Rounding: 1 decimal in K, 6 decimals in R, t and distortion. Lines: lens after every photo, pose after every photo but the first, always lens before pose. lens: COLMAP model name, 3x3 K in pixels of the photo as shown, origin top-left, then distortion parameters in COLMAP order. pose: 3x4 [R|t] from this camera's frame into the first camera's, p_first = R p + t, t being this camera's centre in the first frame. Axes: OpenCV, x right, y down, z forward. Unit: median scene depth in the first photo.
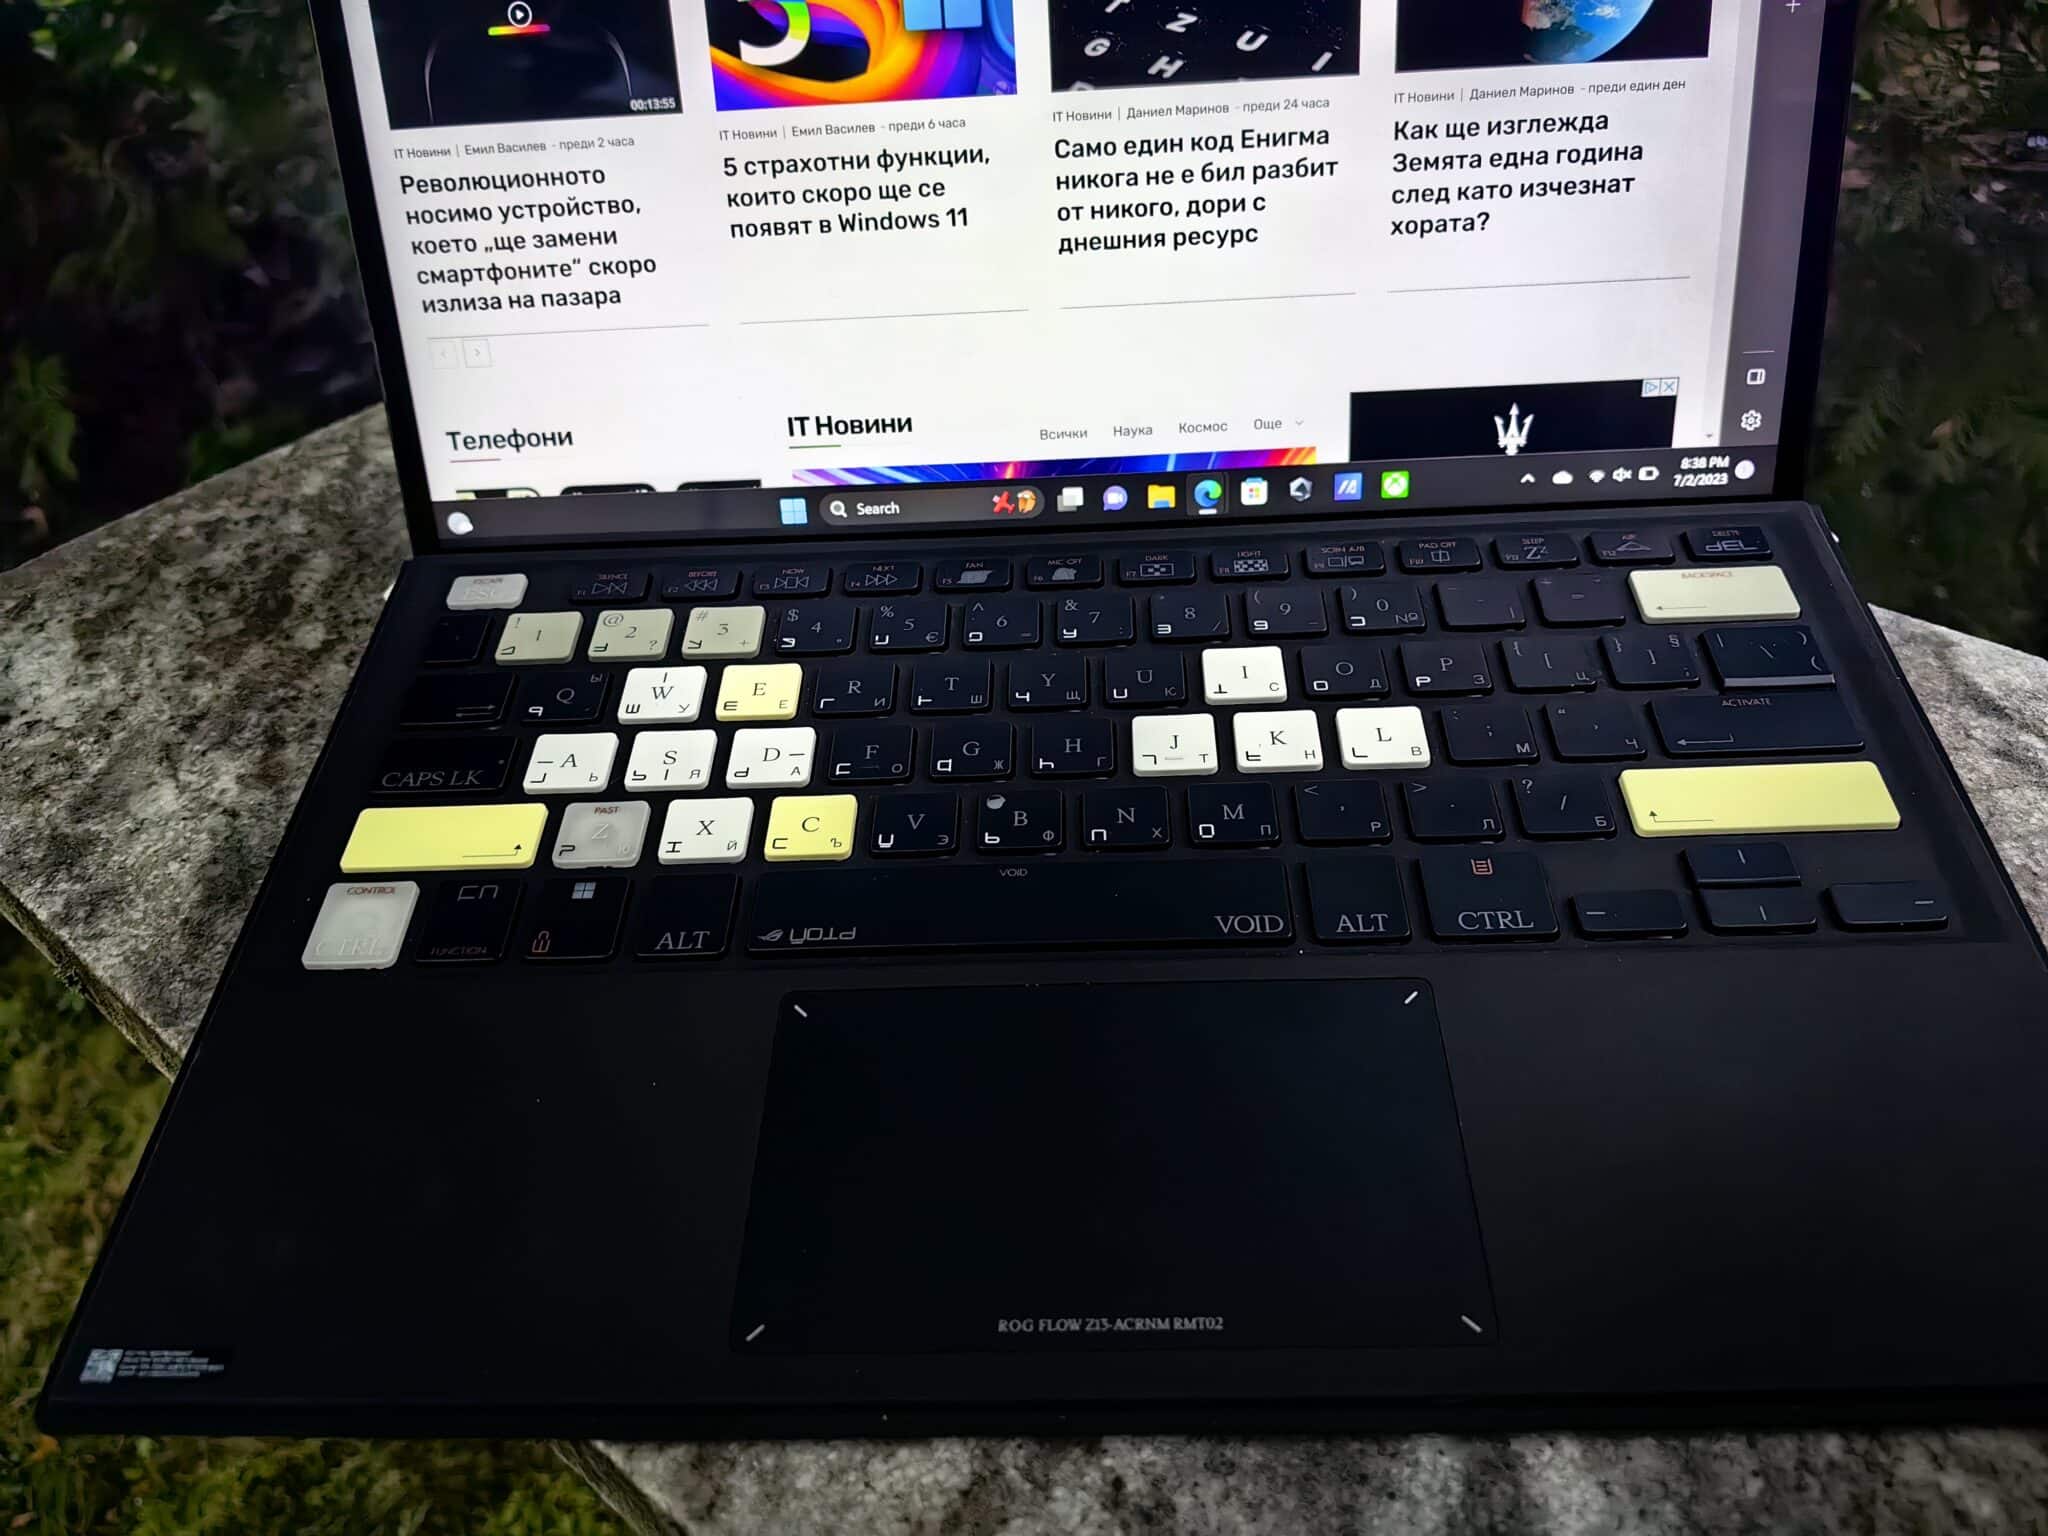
lens RADIAL K [[1711.7, 0, 1009.2], [0, 1711.7, 811.6], [0, 0, 1]] dist [0.003542, -0.082308]
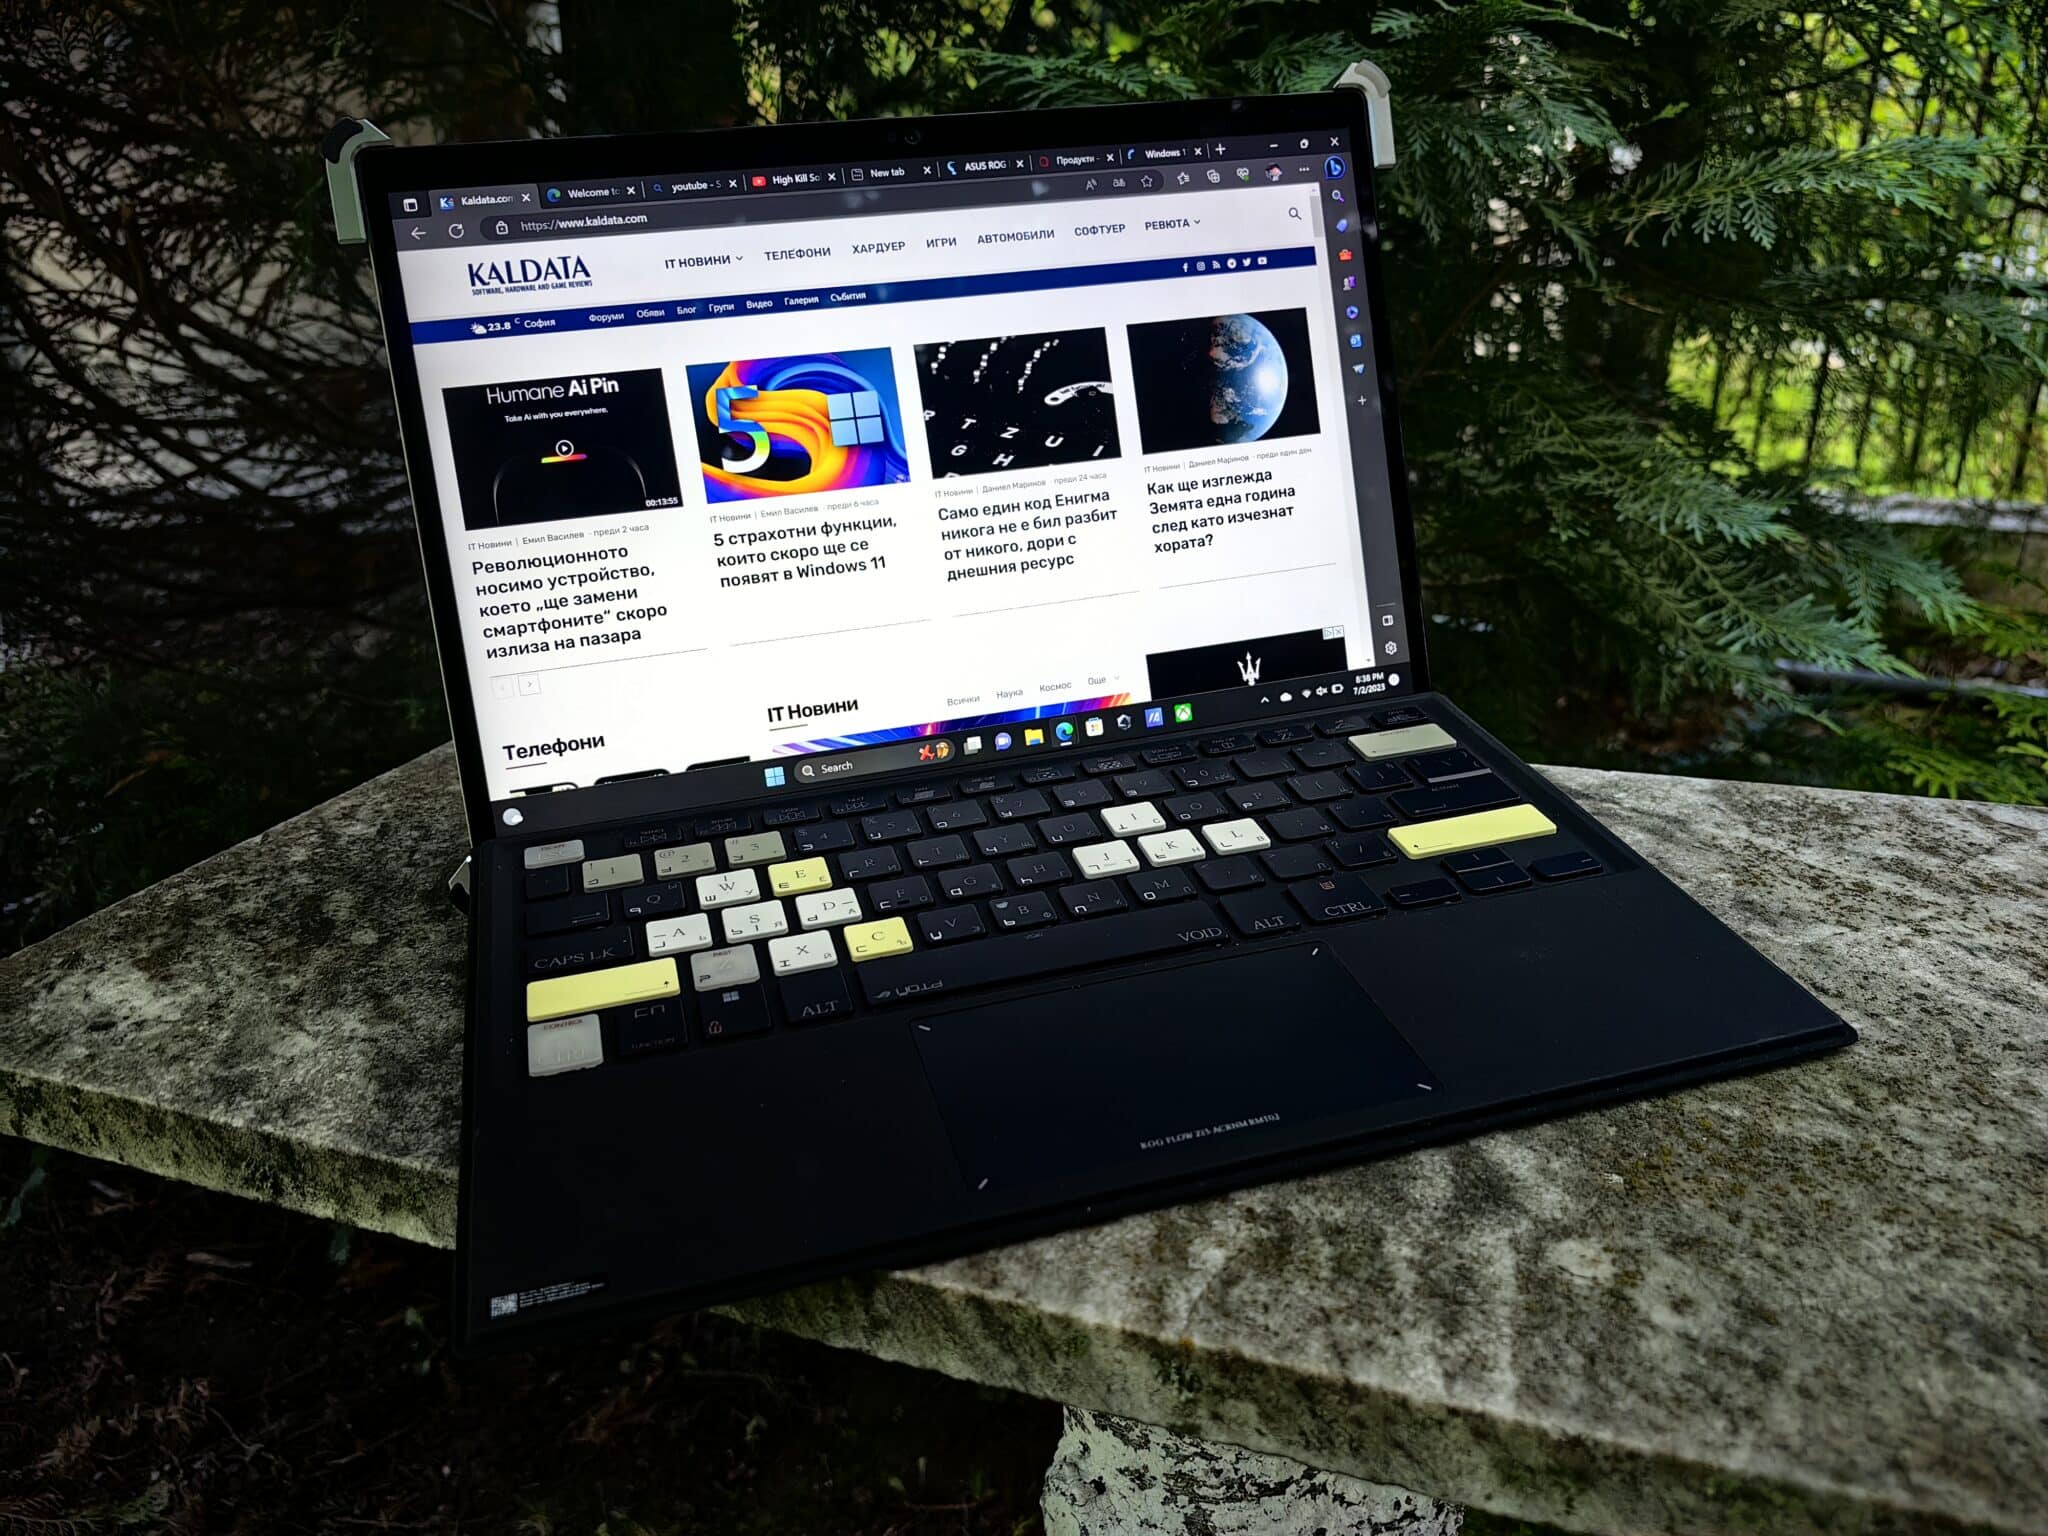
lens RADIAL K [[1711.7, 0, 1089.0], [0, 1711.7, 778.5], [0, 0, 1]] dist [0.003542, -0.082308]
pose [[0.945429, -0.105088, 0.308415, -0.343414], [0.202374, 0.931235, -0.303062, 0.320388], [-0.255359, 0.348939, 0.901683, -0.322467]]
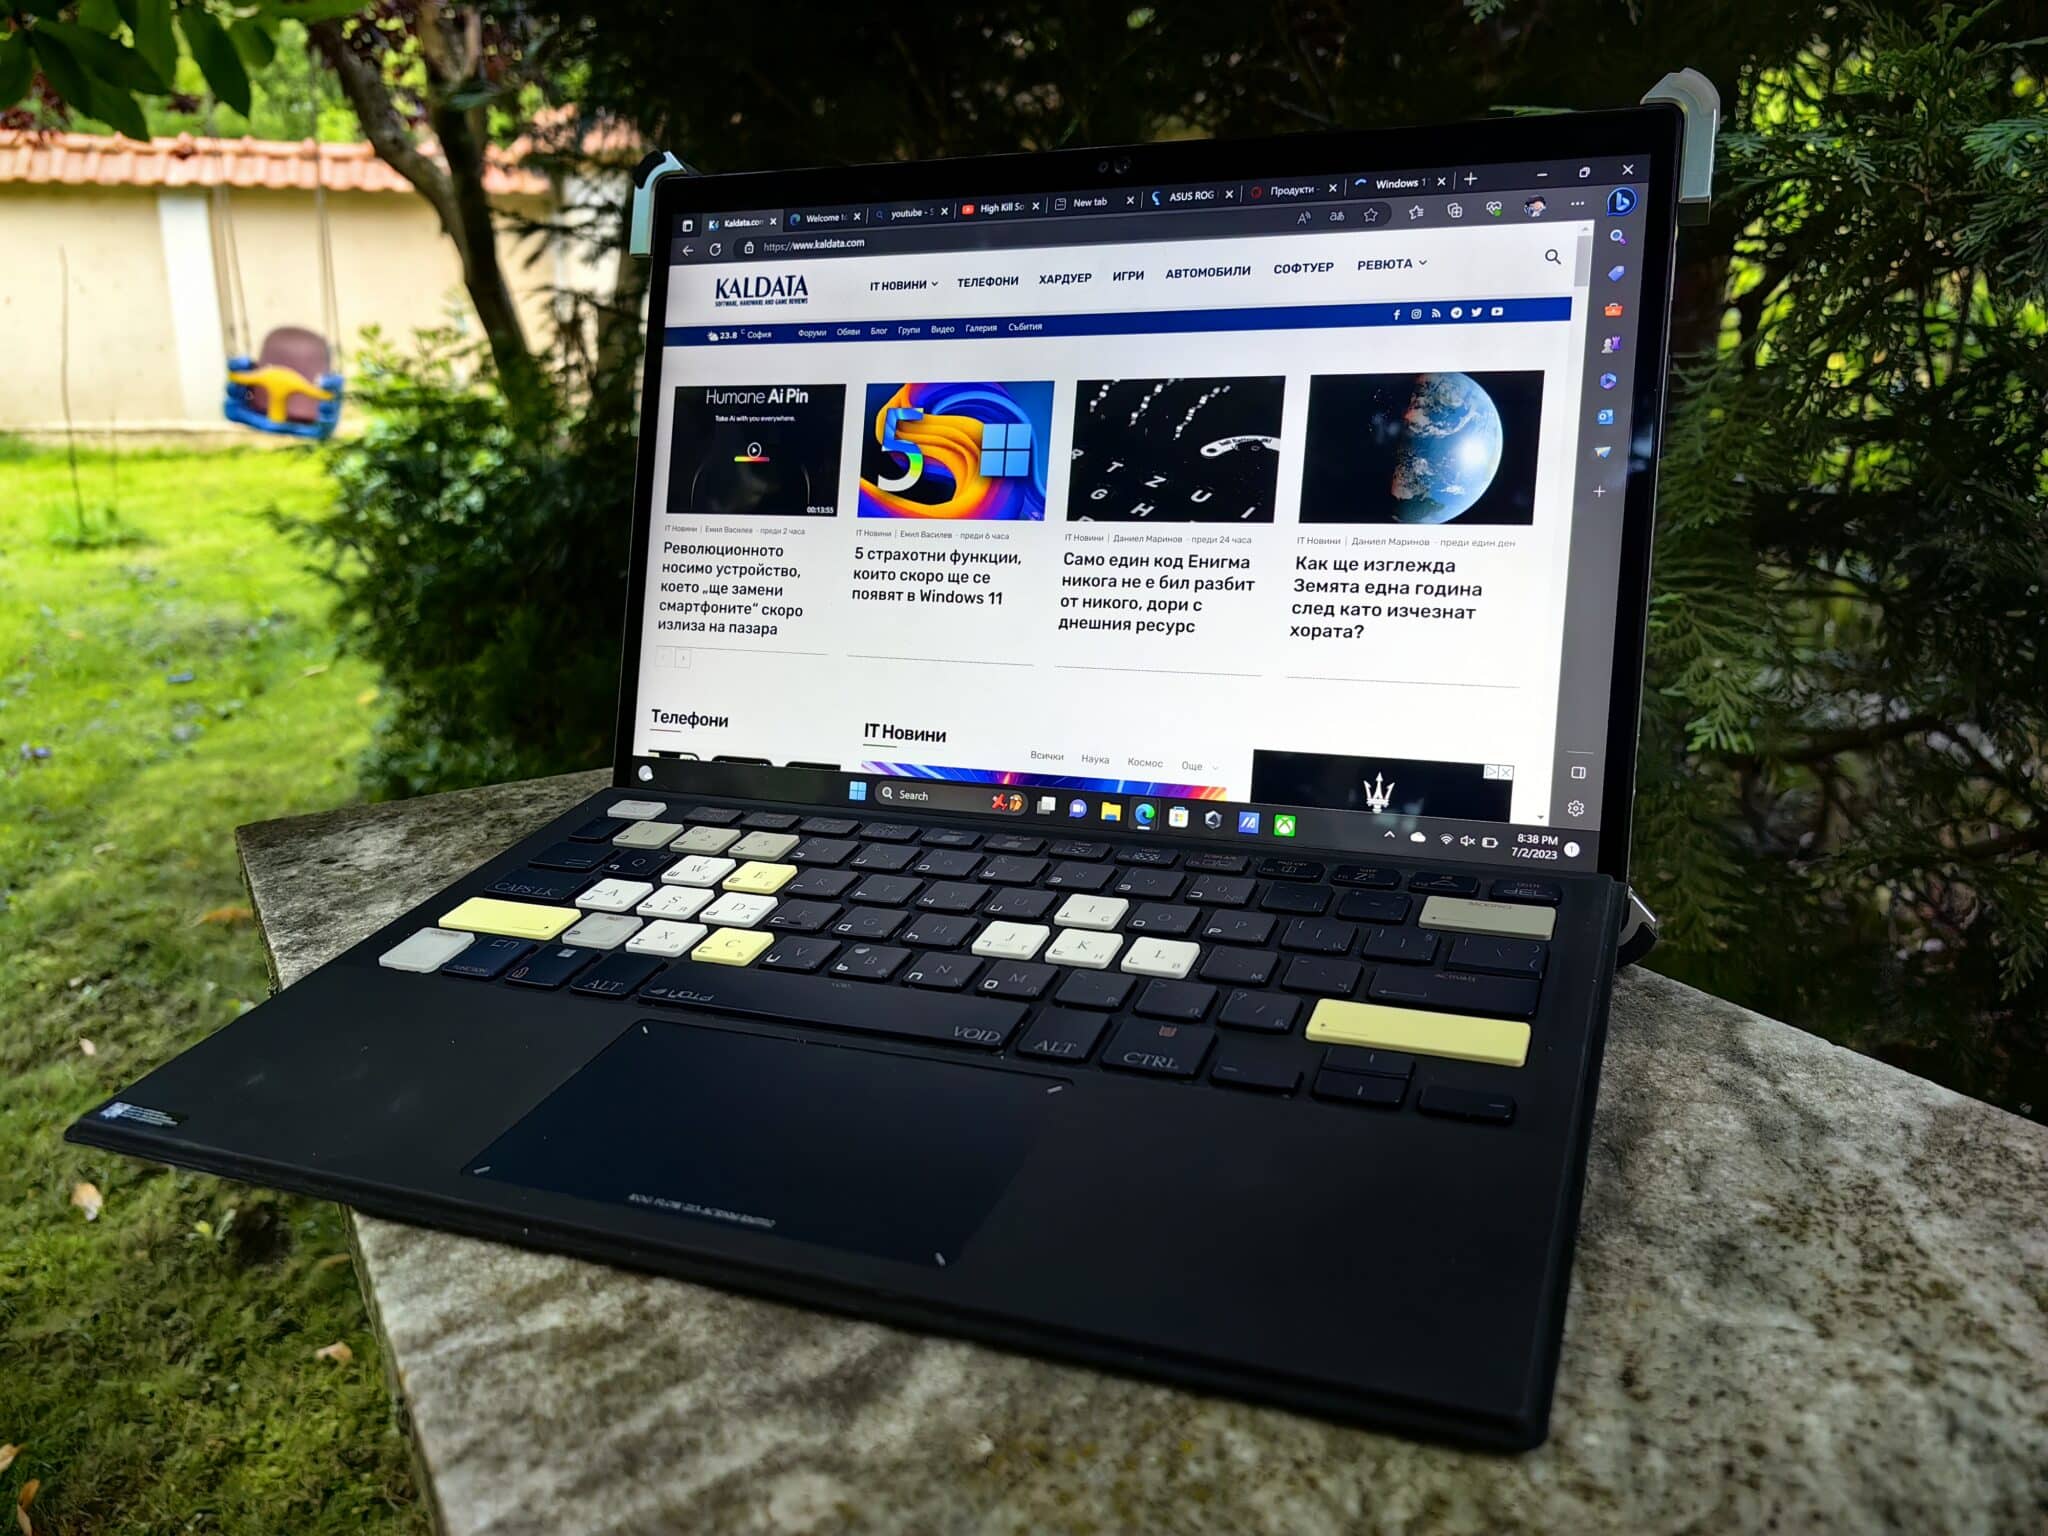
lens RADIAL K [[1711.7, 0, 1053.5], [0, 1711.7, 765.3], [0, 0, 1]] dist [0.003542, -0.082308]
pose [[0.938495, 0.120842, -0.323457, 0.505697], [-0.242558, 0.897426, -0.368499, 0.296668], [0.245749, 0.424291, 0.871541, -0.169443]]
